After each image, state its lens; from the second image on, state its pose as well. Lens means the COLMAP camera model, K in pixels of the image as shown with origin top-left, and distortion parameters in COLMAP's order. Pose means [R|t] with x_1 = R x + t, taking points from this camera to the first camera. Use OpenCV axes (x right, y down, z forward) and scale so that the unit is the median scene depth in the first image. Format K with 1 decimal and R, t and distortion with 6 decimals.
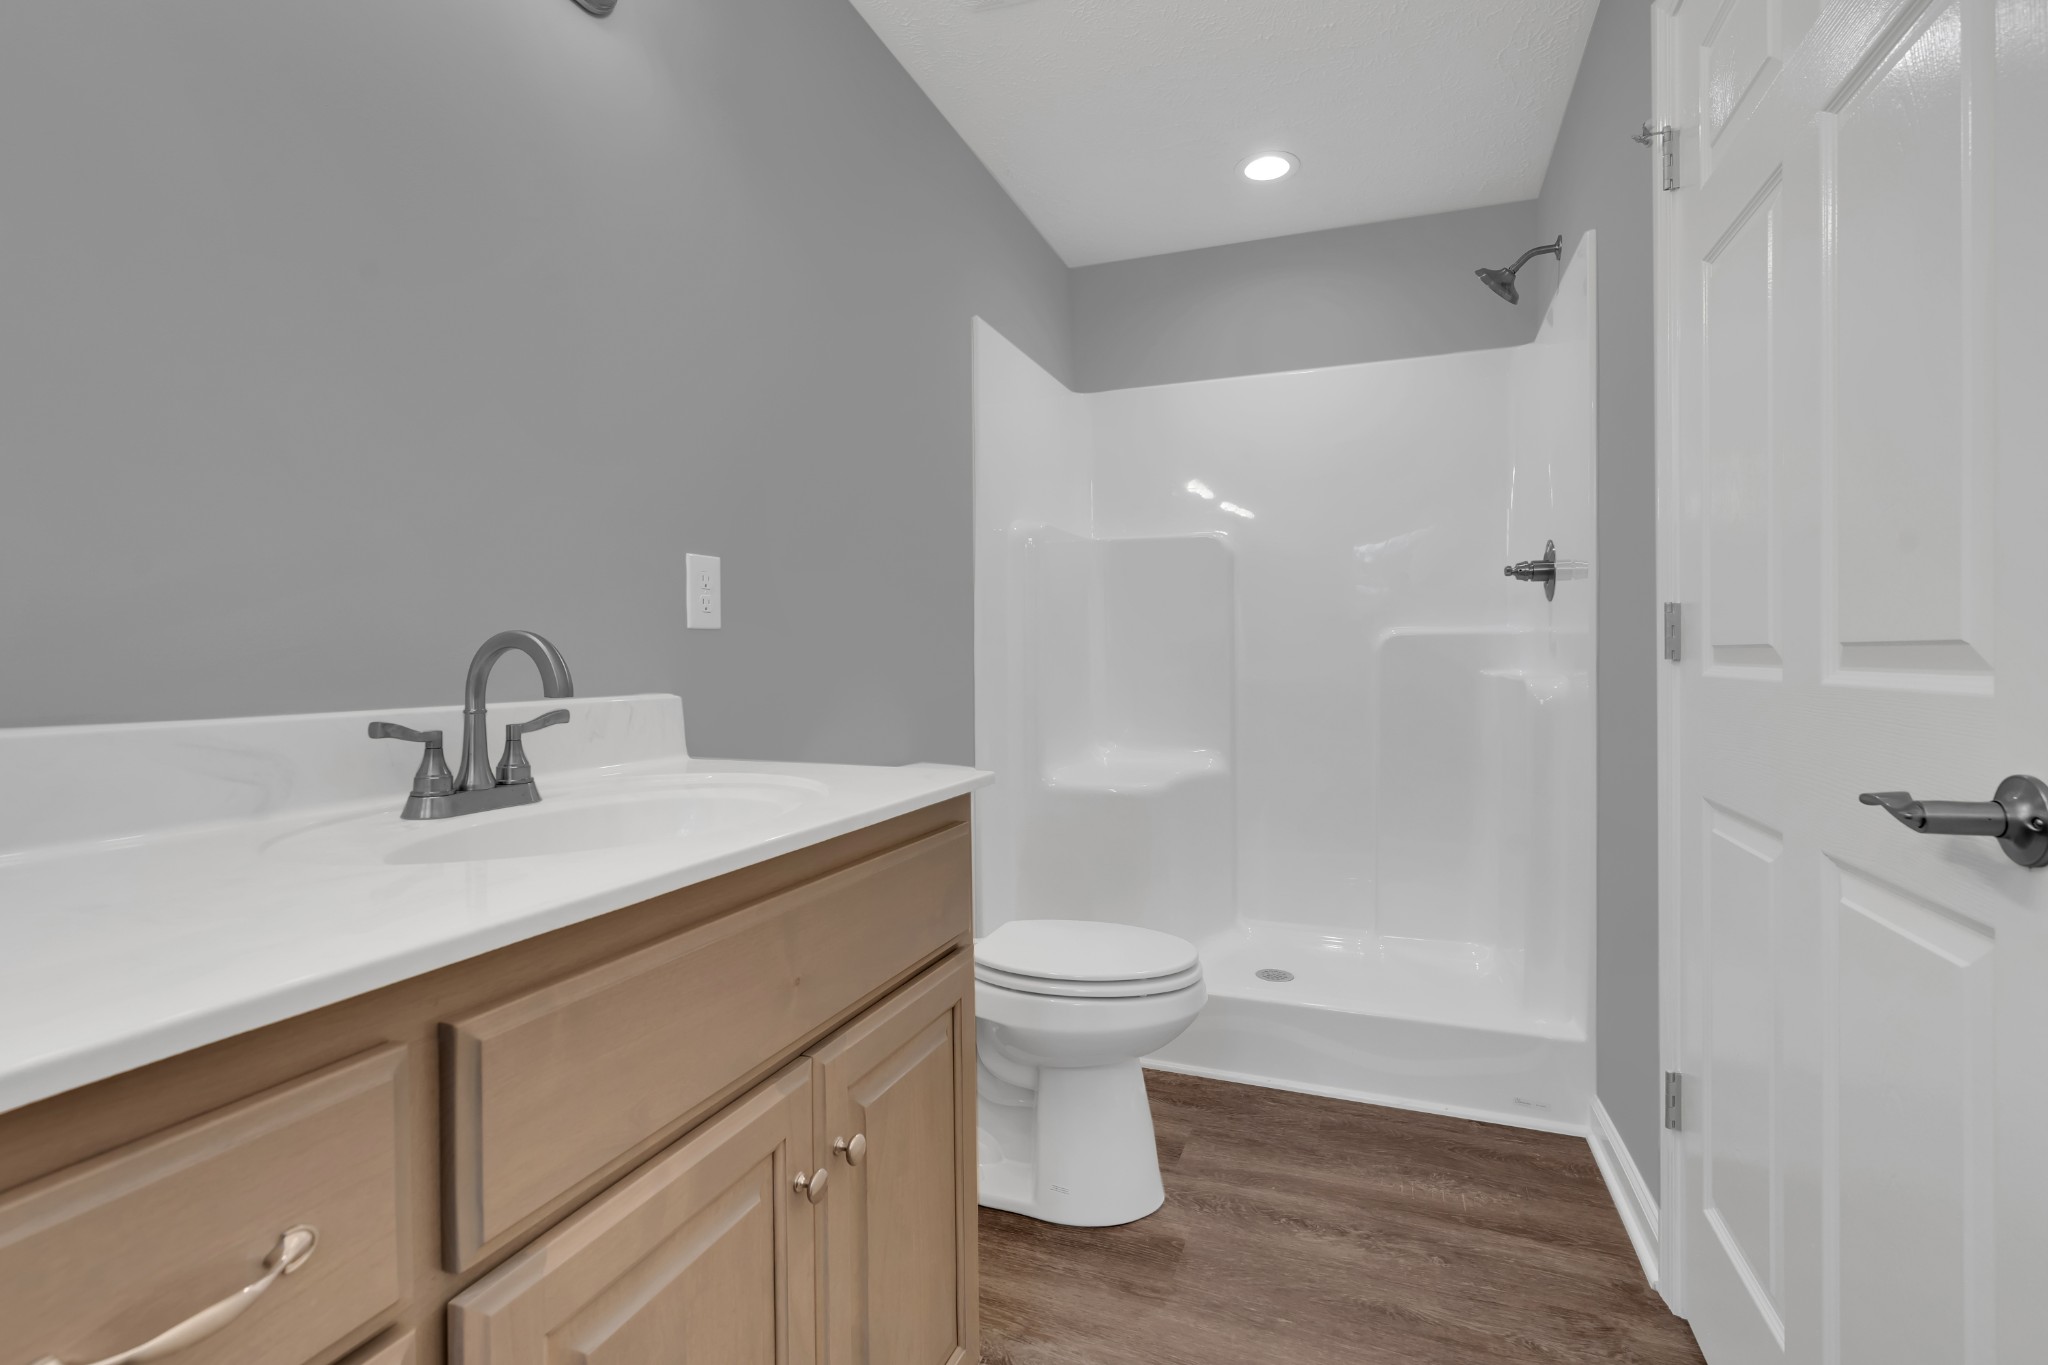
lens RADIAL K [[928.1, 0, 1032.4], [0, 928.1, 680.5], [0, 0, 1]] dist [-0.007322, 0.001525]
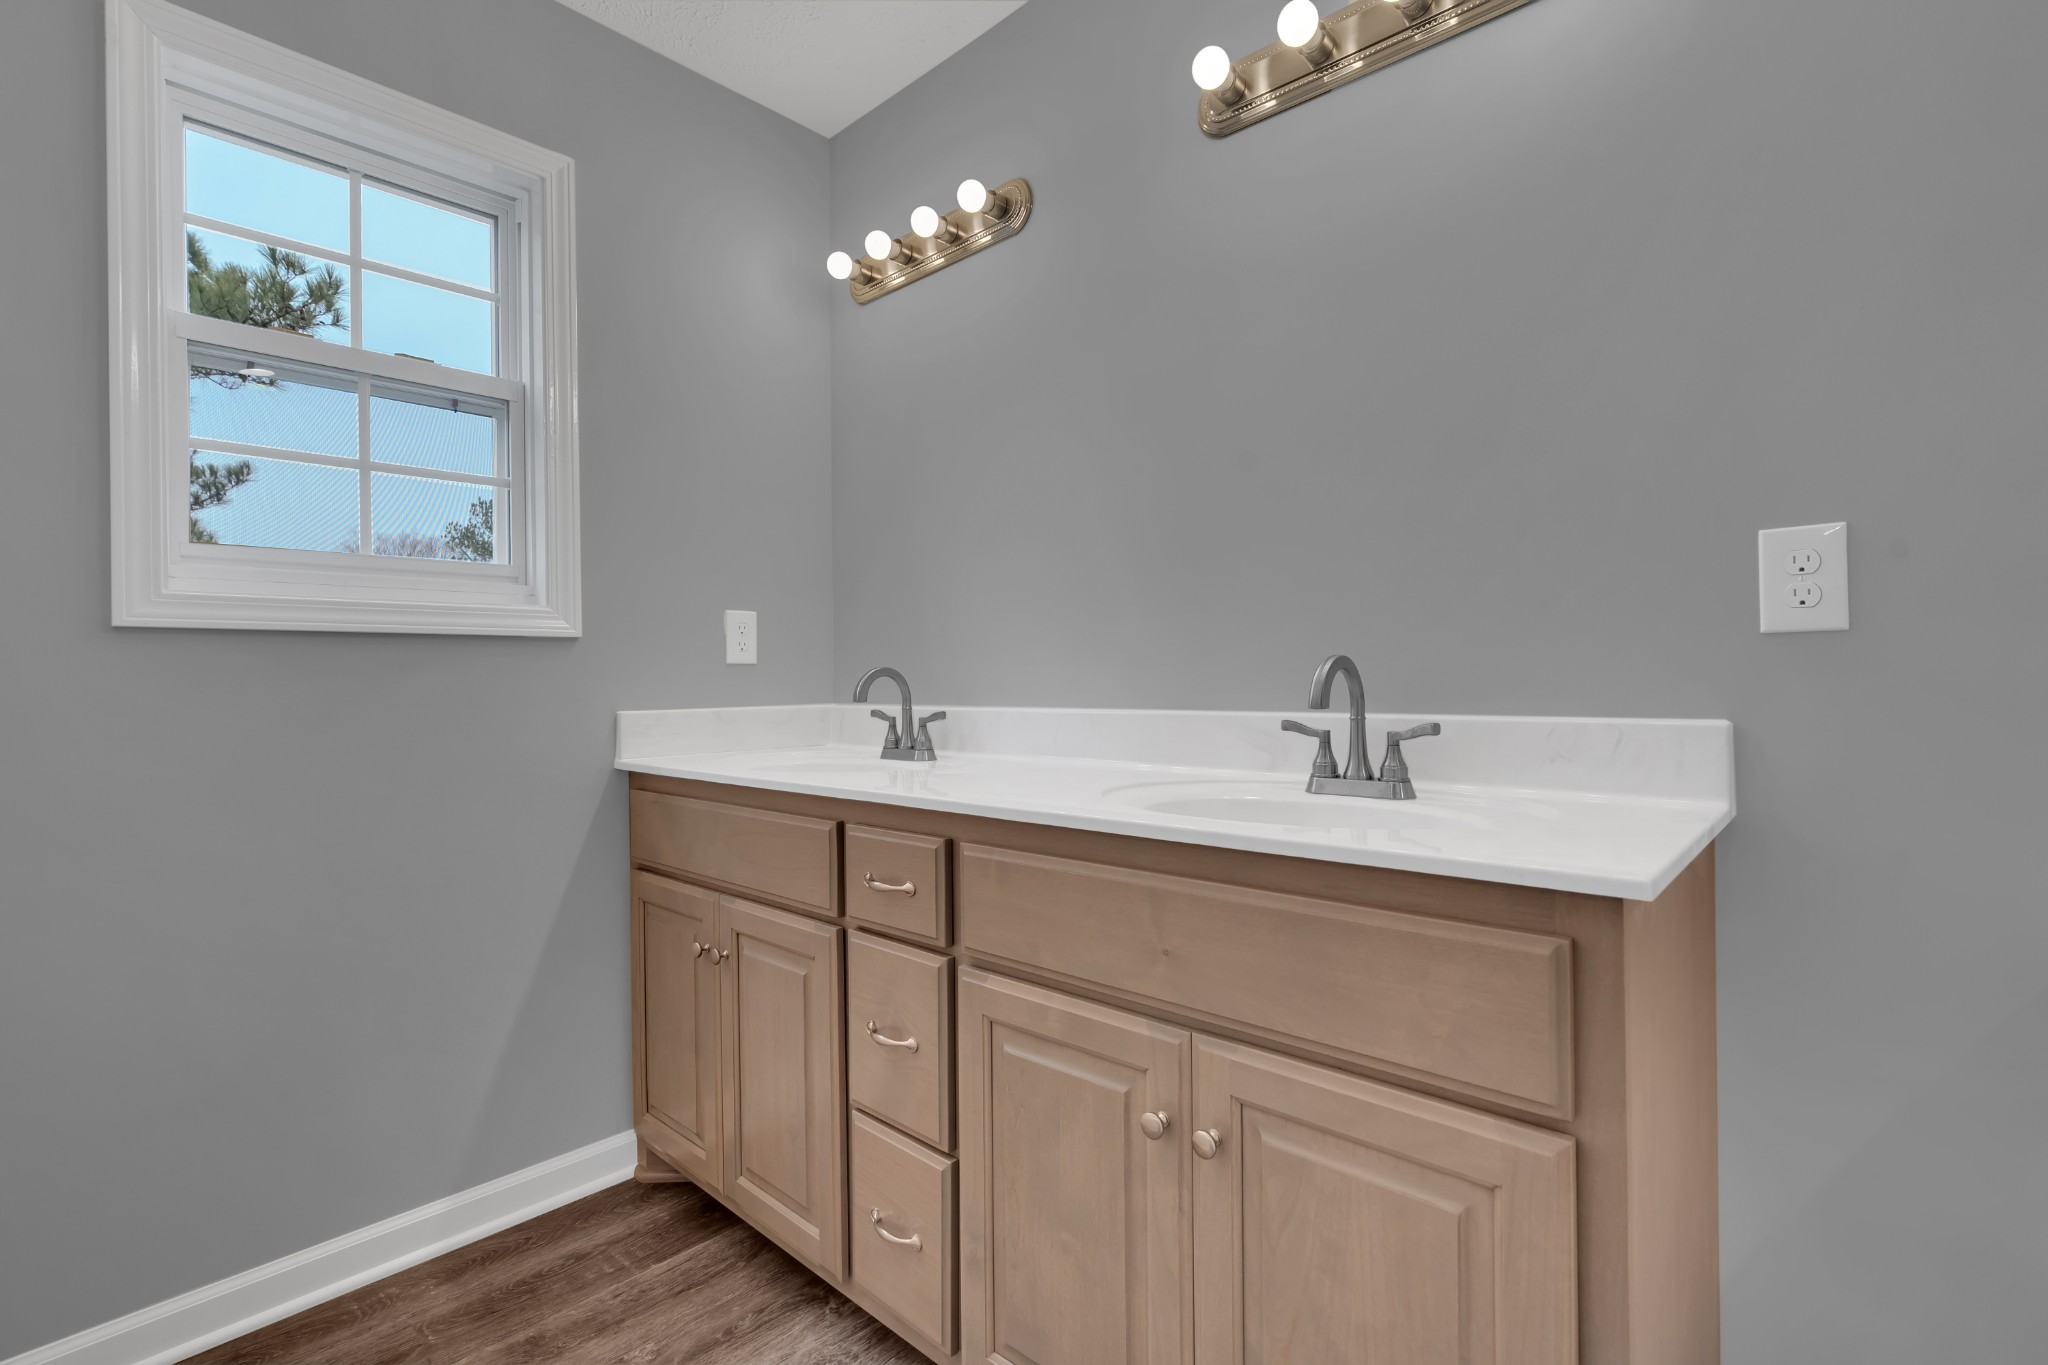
lens RADIAL K [[928.1, 0, 1032.4], [0, 928.1, 680.5], [0, 0, 1]] dist [-0.007322, 0.001525]
pose [[-0.363516, 0.025529, -0.931238, 0.746469], [0.003827, 0.999657, 0.025911, -0.053820], [0.931580, 0.005855, -0.363489, 1.018268]]
